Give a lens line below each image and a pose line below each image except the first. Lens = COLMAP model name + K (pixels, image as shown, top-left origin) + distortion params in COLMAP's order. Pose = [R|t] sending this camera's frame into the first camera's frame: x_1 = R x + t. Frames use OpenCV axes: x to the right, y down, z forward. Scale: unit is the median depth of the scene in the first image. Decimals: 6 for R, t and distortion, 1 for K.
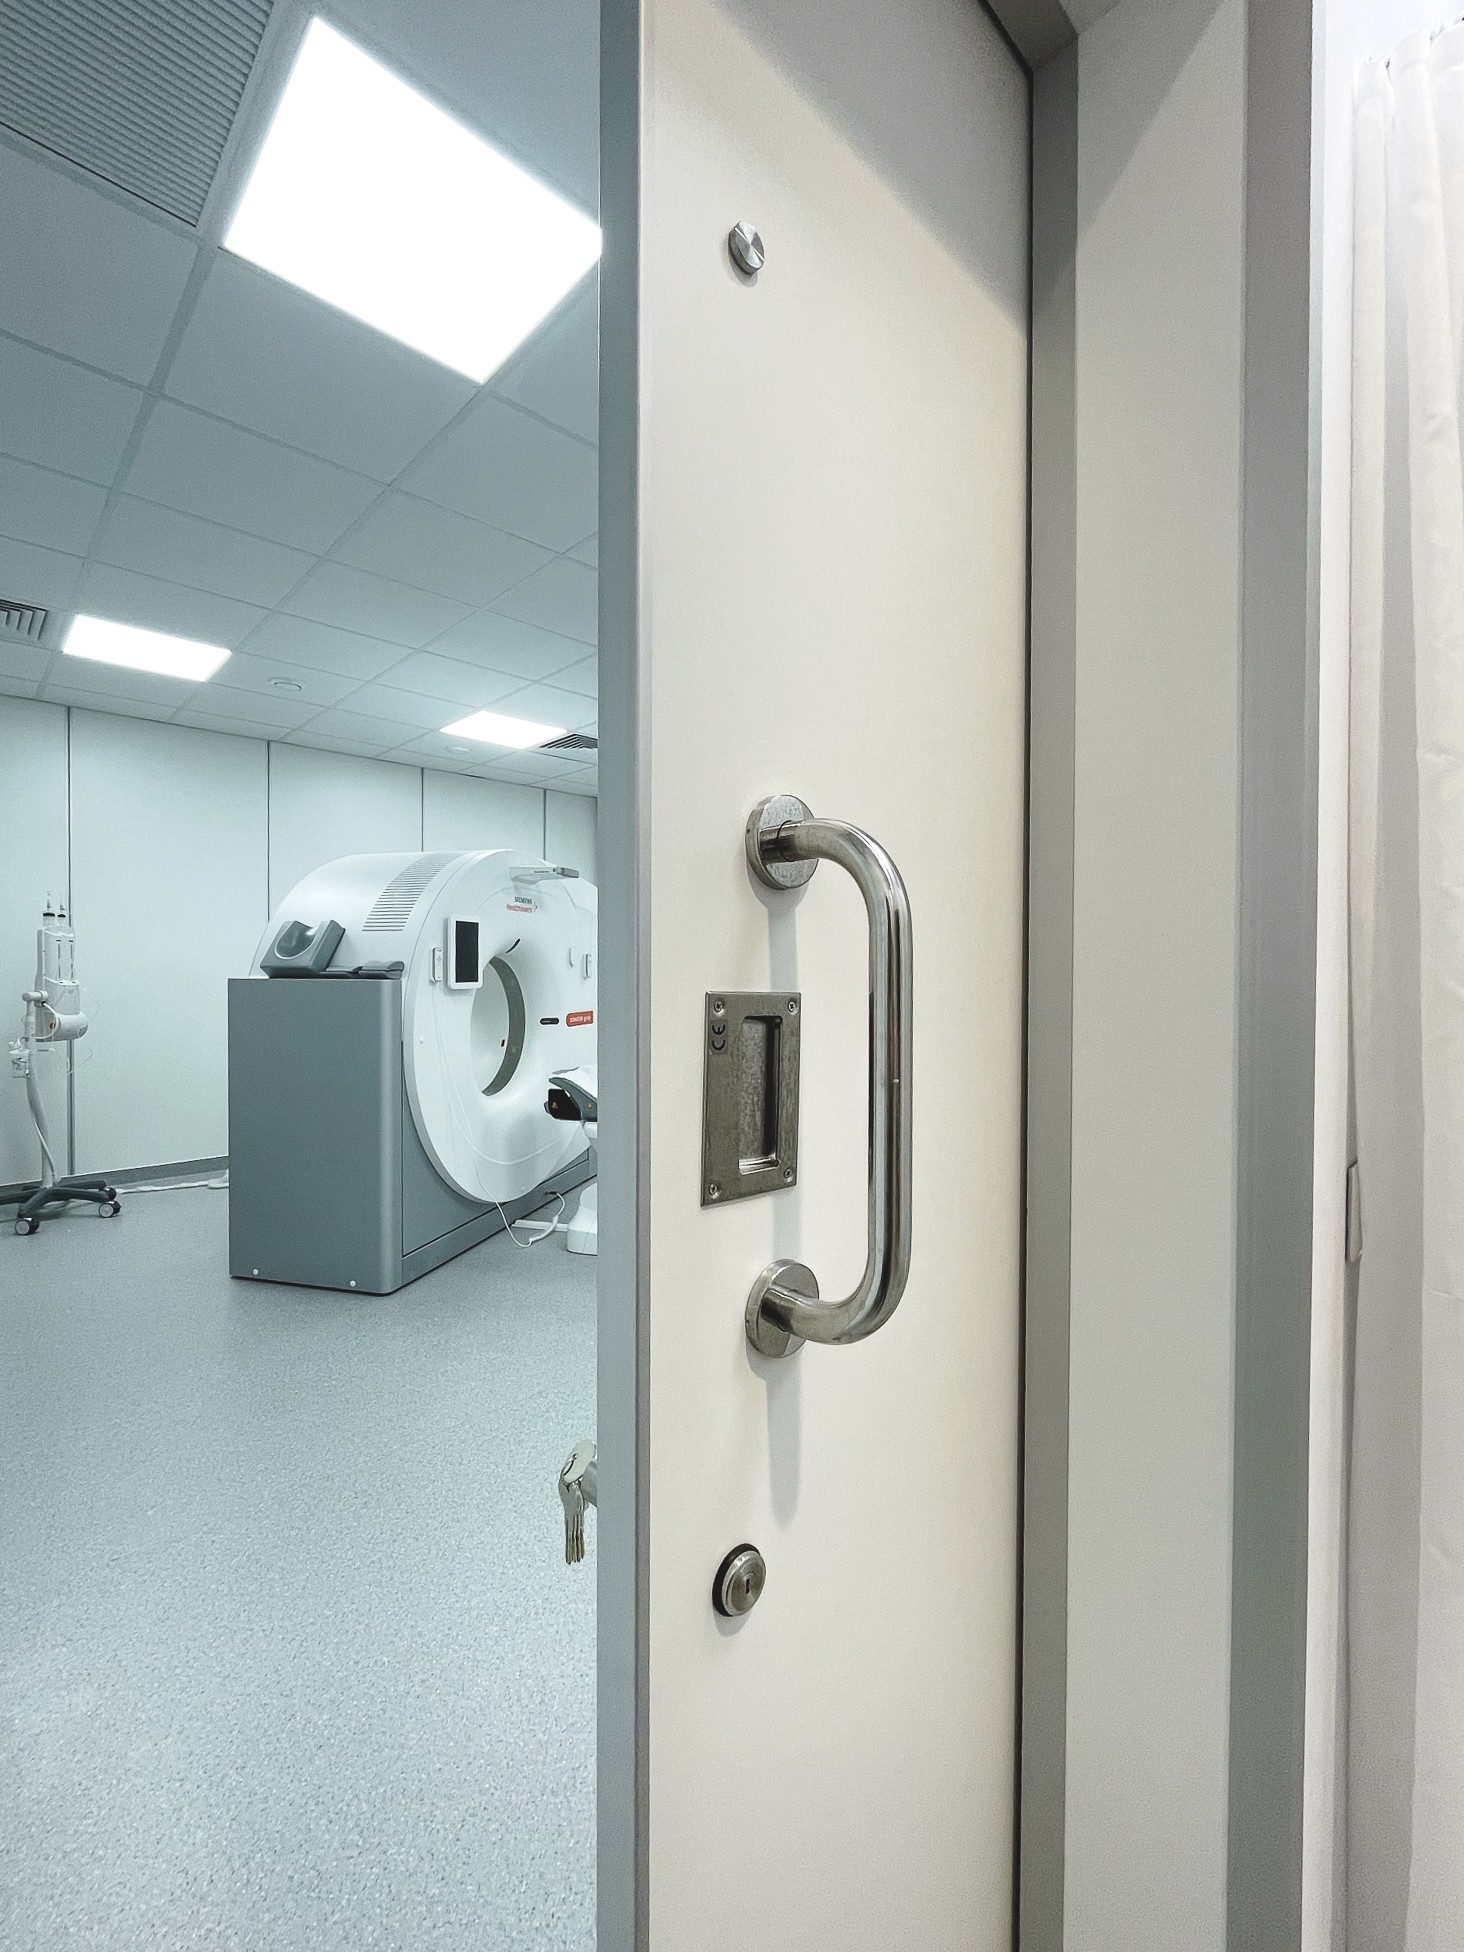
lens RADIAL K [[826.7, 0, 732.0], [0, 826.7, 976.0], [0, 0, 1]] dist [-0.002551, -0.000261]
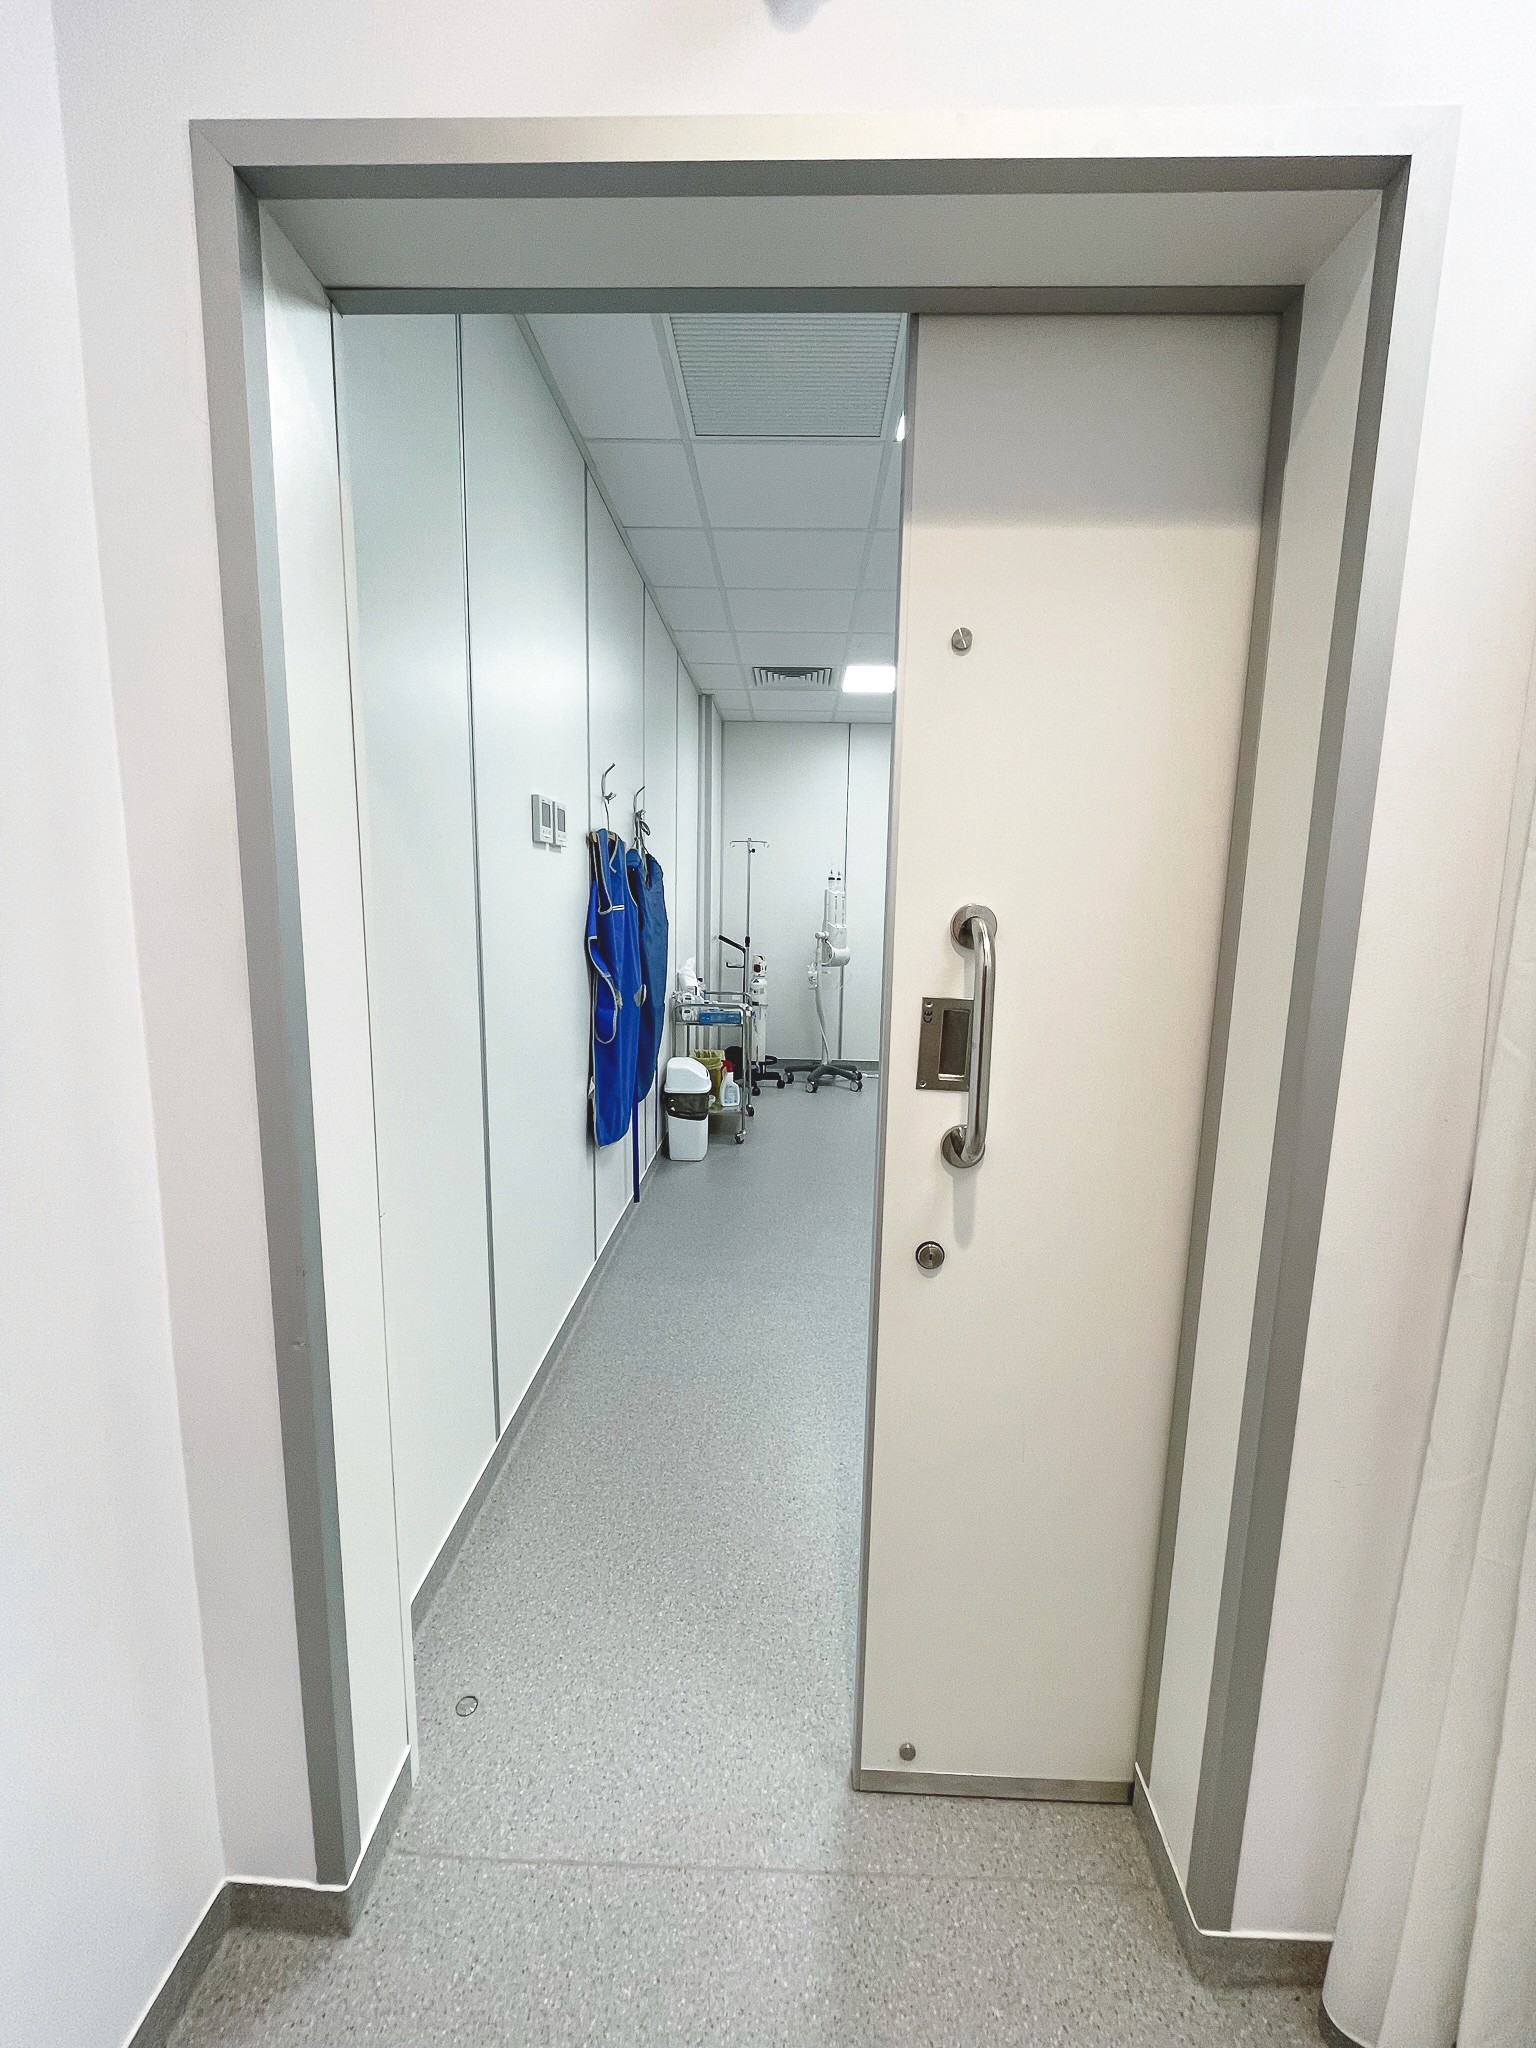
lens RADIAL K [[821.9, 0, 772.6], [0, 821.9, 1024.0], [0, 0, 1]] dist [-0.008329, -0.000351]
pose [[0.701543, 0.117238, -0.702917, 0.141273], [-0.023811, 0.989680, 0.141303, -0.023797], [0.712229, -0.082393, 0.697095, -0.096506]]
